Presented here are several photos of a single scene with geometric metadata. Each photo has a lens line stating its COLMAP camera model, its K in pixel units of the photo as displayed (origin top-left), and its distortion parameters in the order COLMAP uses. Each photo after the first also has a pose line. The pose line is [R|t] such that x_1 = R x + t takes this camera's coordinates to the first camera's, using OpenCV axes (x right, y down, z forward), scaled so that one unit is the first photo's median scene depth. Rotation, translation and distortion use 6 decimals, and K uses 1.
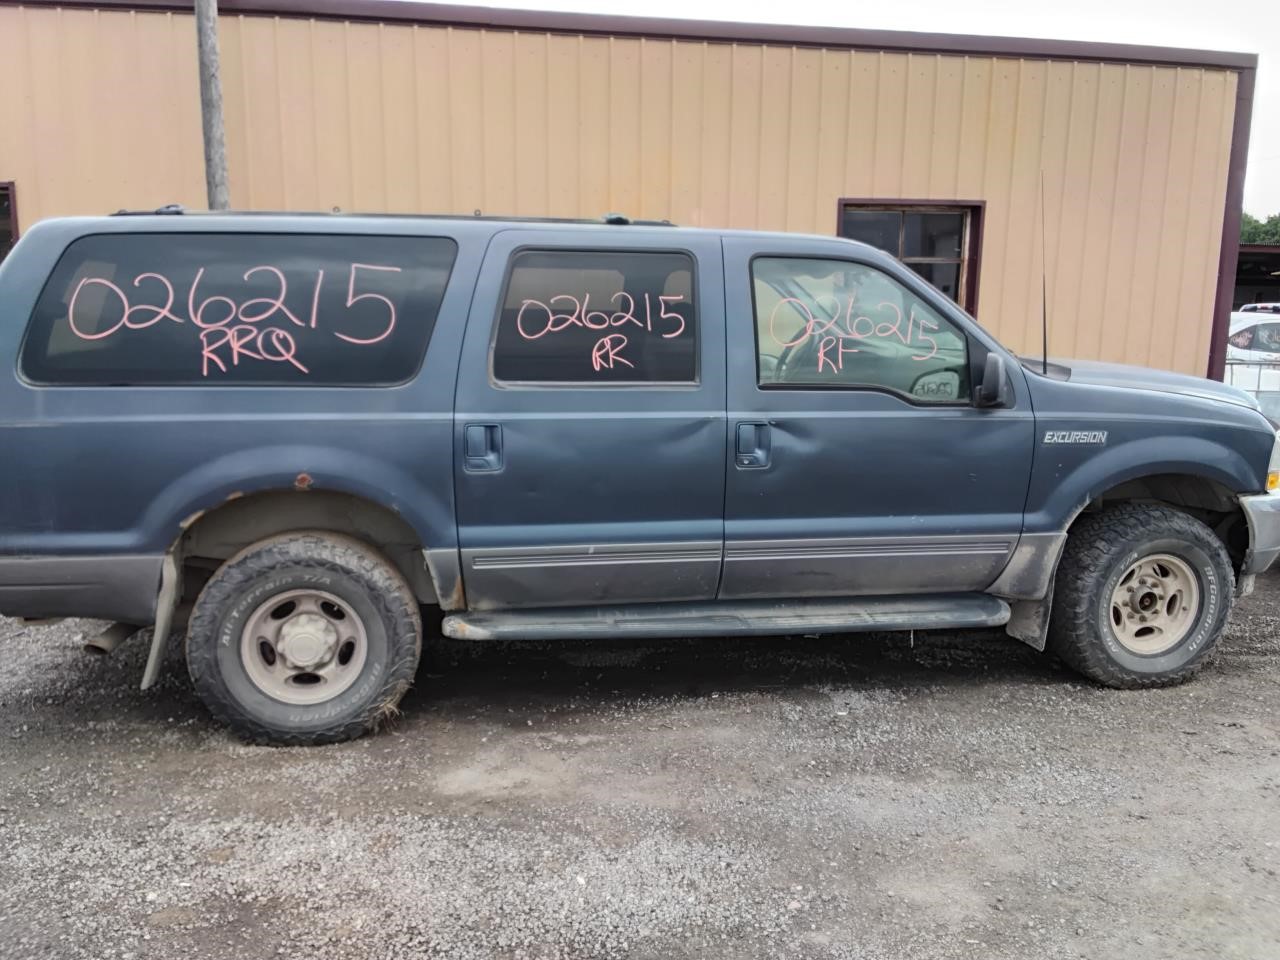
lens RADIAL K [[1022.7, 0, 645.7], [0, 1022.7, 482.1], [0, 0, 1]] dist [0.060508, -0.028903]
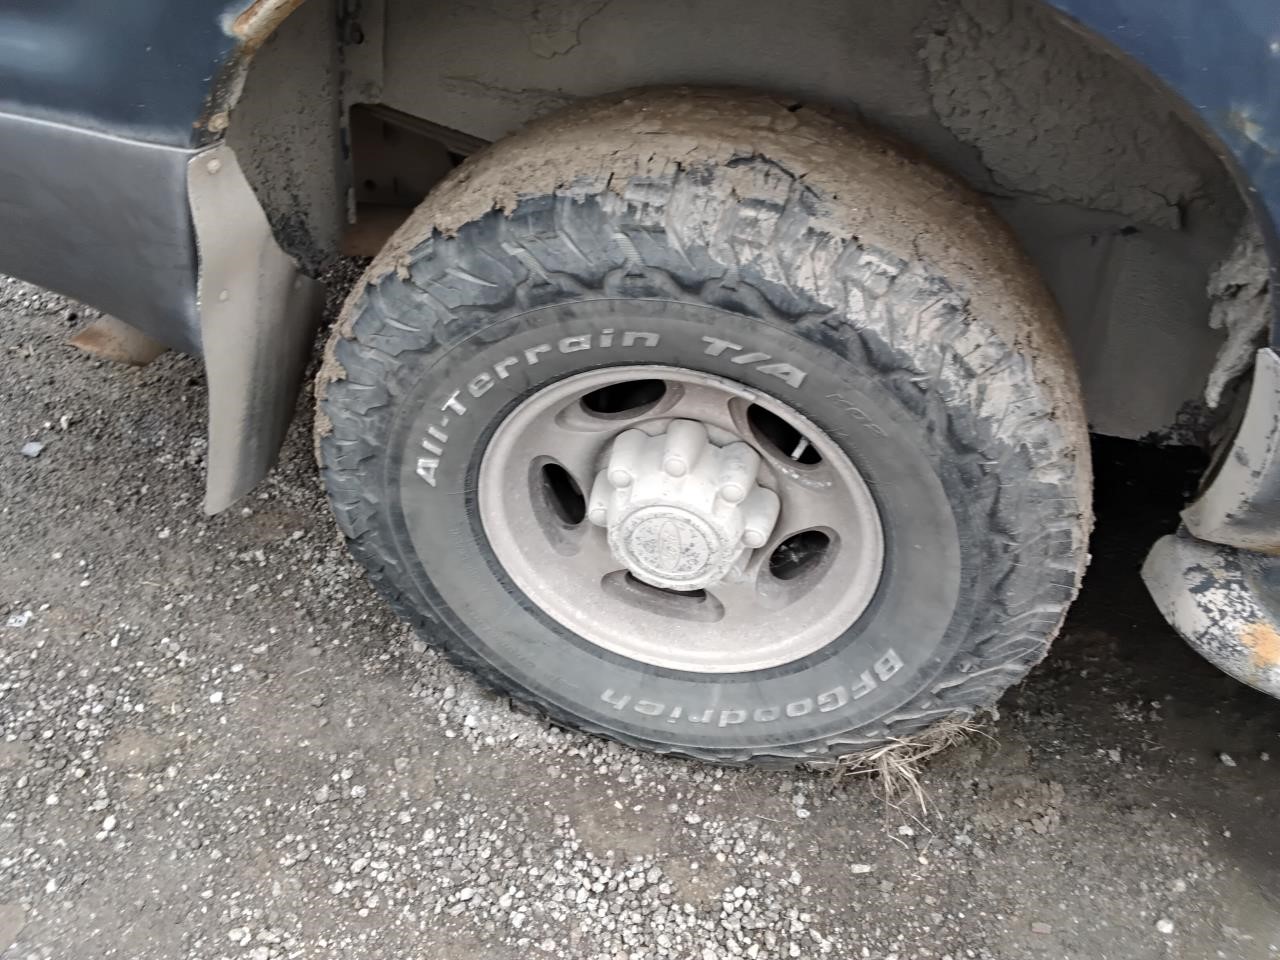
lens RADIAL K [[1022.7, 0, 633.6], [0, 1022.7, 484.2], [0, 0, 1]] dist [0.060508, -0.028903]
pose [[0.907806, 0.316980, -0.274611, -0.269915], [-0.126764, 0.831550, 0.540792, -0.007400], [0.399773, -0.456123, 0.795068, 0.784200]]
